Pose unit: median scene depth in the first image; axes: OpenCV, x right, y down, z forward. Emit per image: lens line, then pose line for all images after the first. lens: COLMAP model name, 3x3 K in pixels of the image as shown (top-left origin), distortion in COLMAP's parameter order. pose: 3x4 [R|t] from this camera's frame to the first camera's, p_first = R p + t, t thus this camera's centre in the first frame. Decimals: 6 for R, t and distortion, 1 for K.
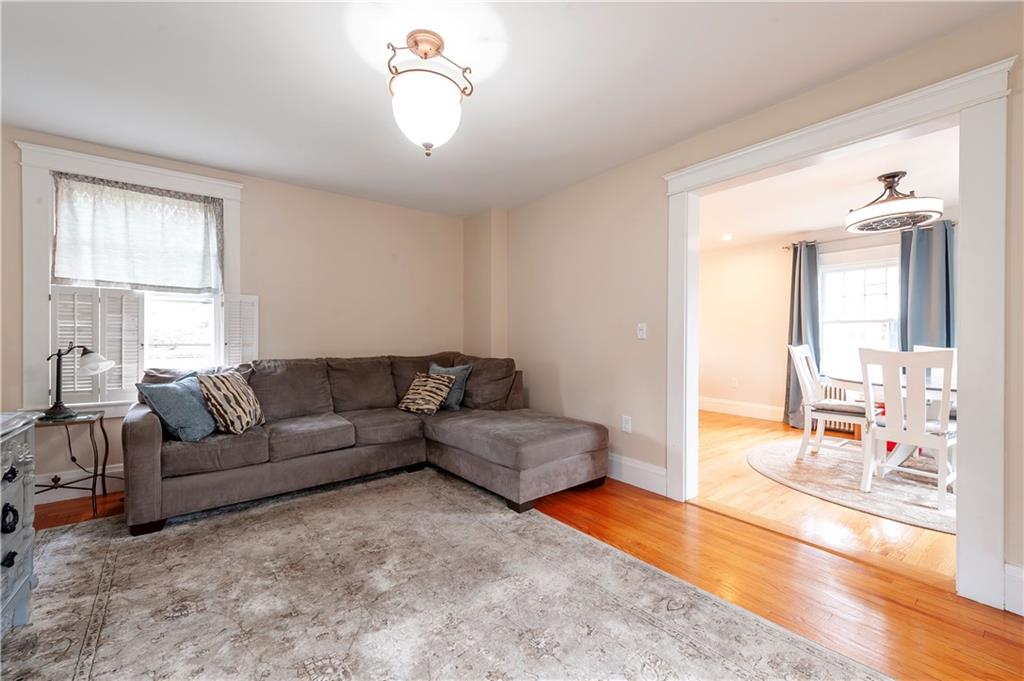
lens RADIAL K [[419.4, 0, 514.6], [0, 419.4, 338.5], [0, 0, 1]] dist [-0.006824, -0.000524]
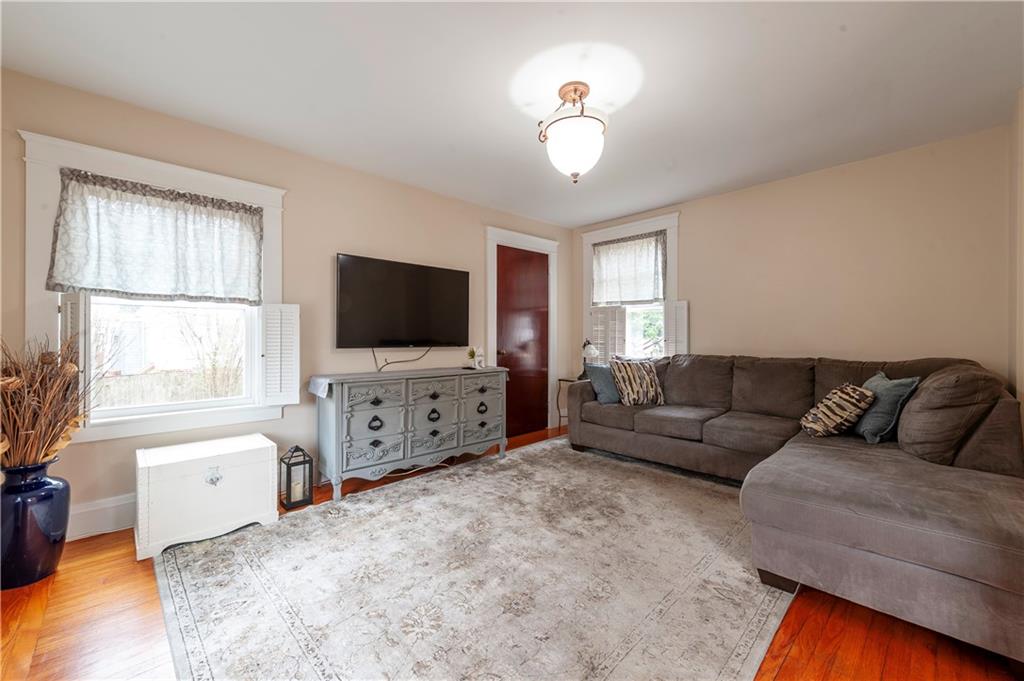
lens RADIAL K [[419.4, 0, 514.5], [0, 419.4, 337.9], [0, 0, 1]] dist [-0.006824, -0.000524]
pose [[0.070543, 0.001809, -0.997507, 0.683249], [-0.004926, 0.999987, 0.001465, 0.004902], [0.997497, 0.004811, 0.070551, 0.529487]]
